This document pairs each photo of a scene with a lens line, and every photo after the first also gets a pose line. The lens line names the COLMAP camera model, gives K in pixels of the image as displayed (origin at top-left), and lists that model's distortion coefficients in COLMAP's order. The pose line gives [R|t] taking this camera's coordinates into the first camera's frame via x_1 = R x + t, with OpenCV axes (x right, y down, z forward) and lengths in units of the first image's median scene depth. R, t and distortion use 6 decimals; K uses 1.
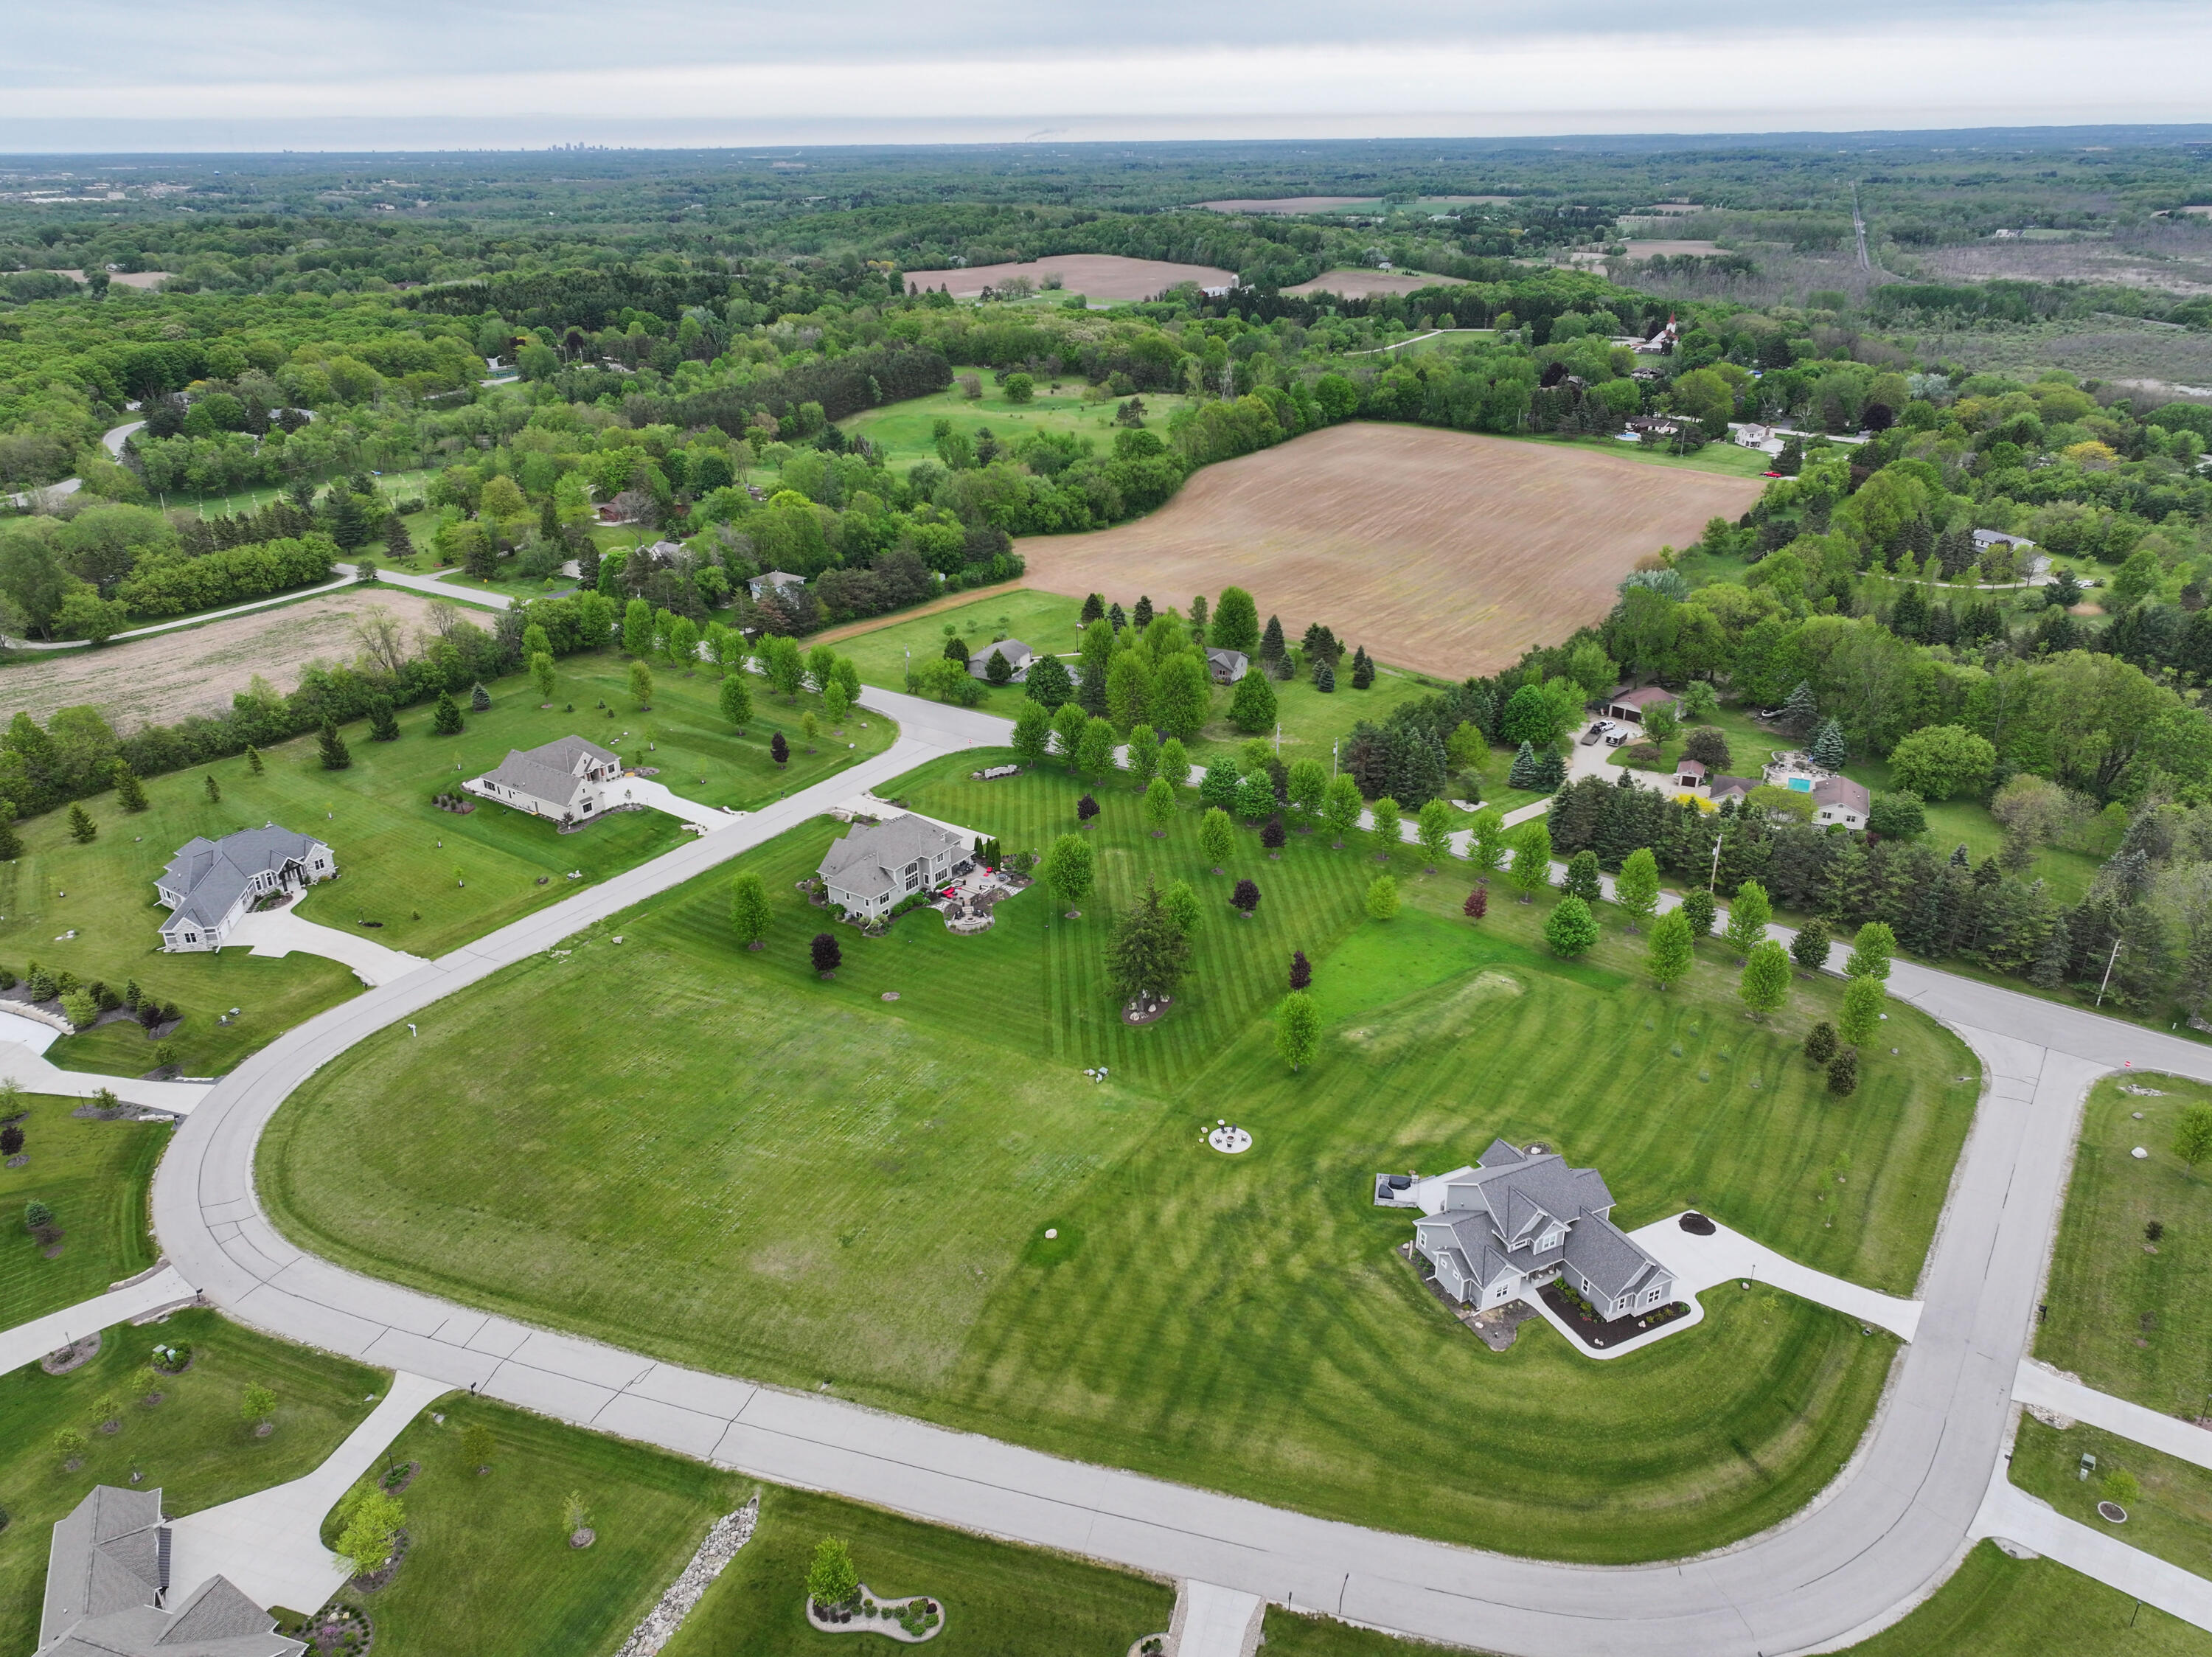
lens RADIAL K [[1510.7, 0, 1106.0], [0, 1510.7, 828.5], [0, 0, 1]] dist [-0.000526, 0.002987]
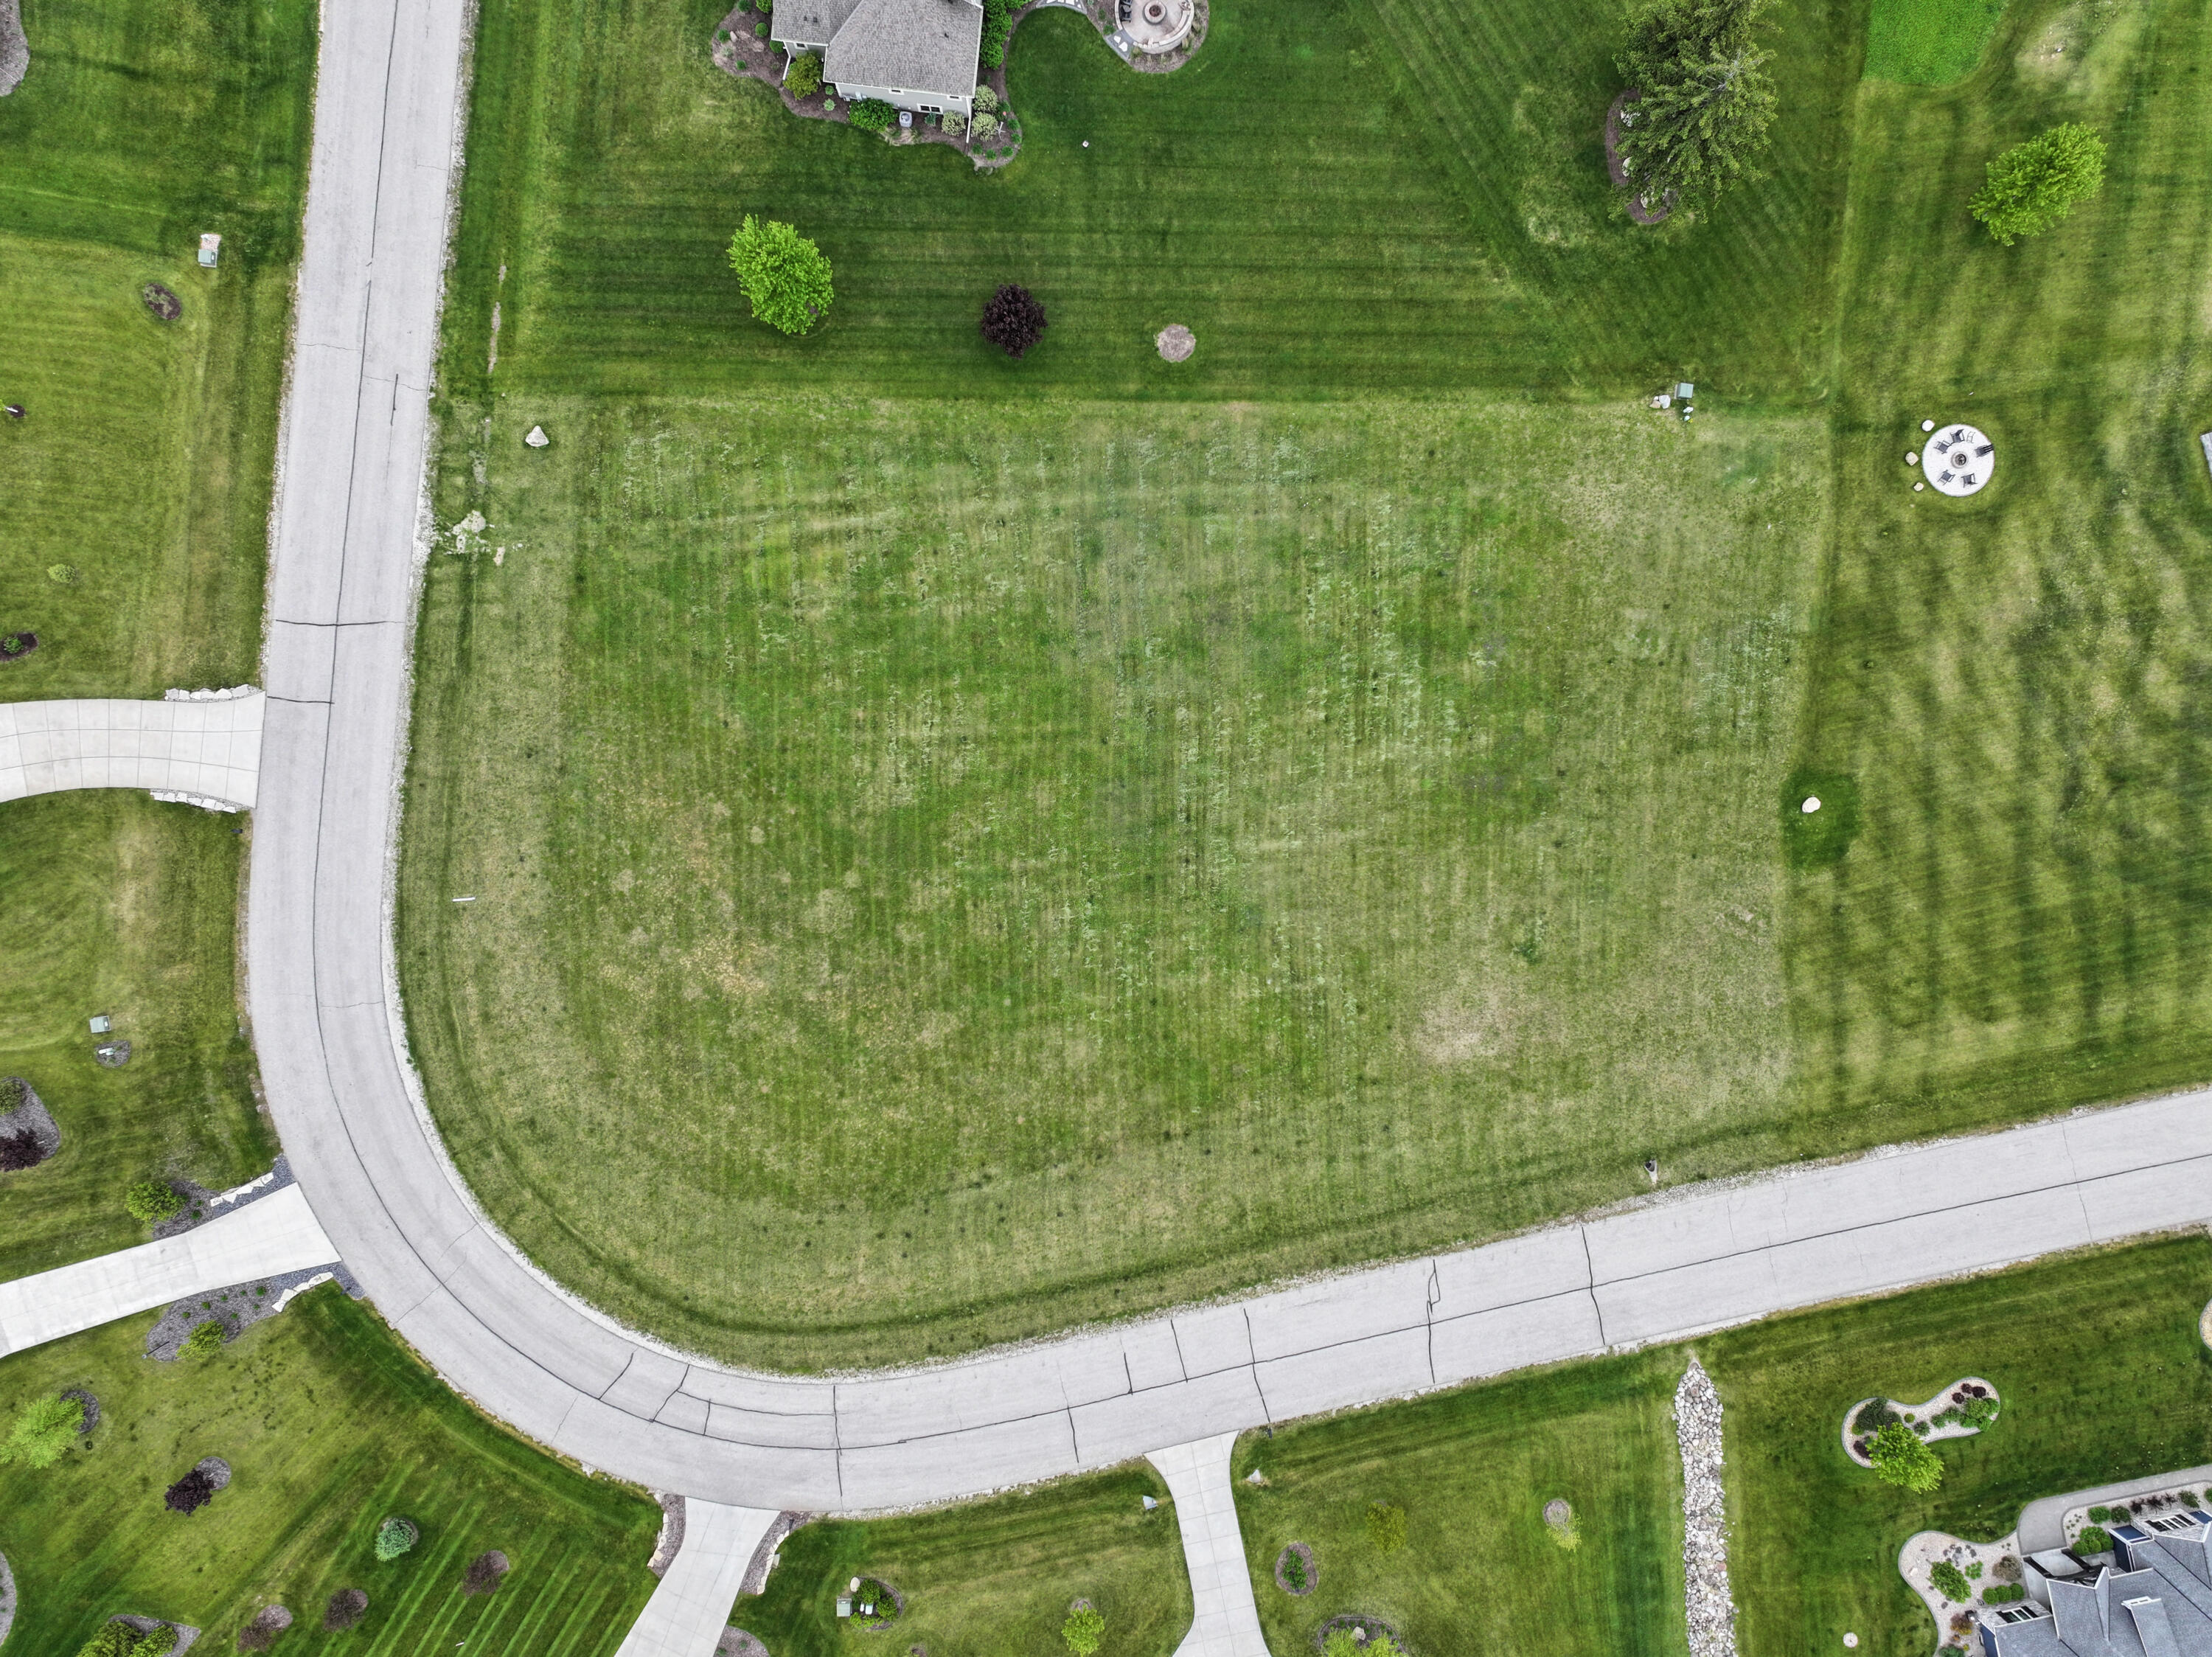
lens RADIAL K [[1510.7, 0, 1106.0], [0, 1510.7, 828.5], [0, 0, 1]] dist [-0.000526, 0.002987]
pose [[0.876880, -0.480529, 0.013186, -0.342438], [0.182794, 0.358684, 0.915387, -0.411192], [-0.444599, -0.800274, 0.402360, 0.935885]]
